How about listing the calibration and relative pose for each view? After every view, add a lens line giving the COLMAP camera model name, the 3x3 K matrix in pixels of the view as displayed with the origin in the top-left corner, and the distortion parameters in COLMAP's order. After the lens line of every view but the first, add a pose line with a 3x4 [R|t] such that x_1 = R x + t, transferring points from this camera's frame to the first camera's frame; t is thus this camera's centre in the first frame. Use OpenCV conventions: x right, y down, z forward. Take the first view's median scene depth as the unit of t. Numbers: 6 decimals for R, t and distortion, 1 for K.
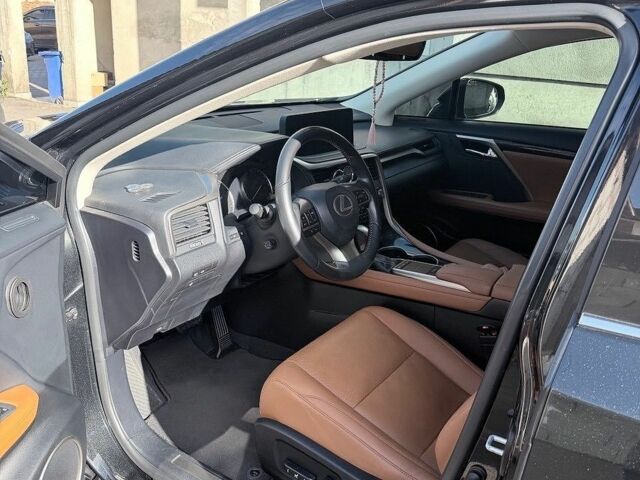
lens RADIAL K [[723.3, 0, 320.0], [0, 723.3, 240.0], [0, 0, 1]] dist [0.267168, -1.146467]
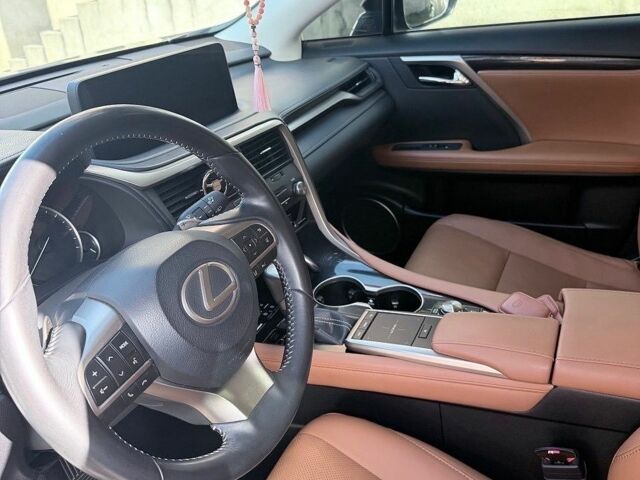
lens RADIAL K [[723.3, 0, 320.0], [0, 723.3, 240.0], [0, 0, 1]] dist [0.267168, -1.146467]
pose [[0.980755, -0.180969, 0.073275, 0.042075], [0.173415, 0.979868, 0.098924, -0.065408], [-0.089702, -0.084314, 0.992393, 0.368388]]
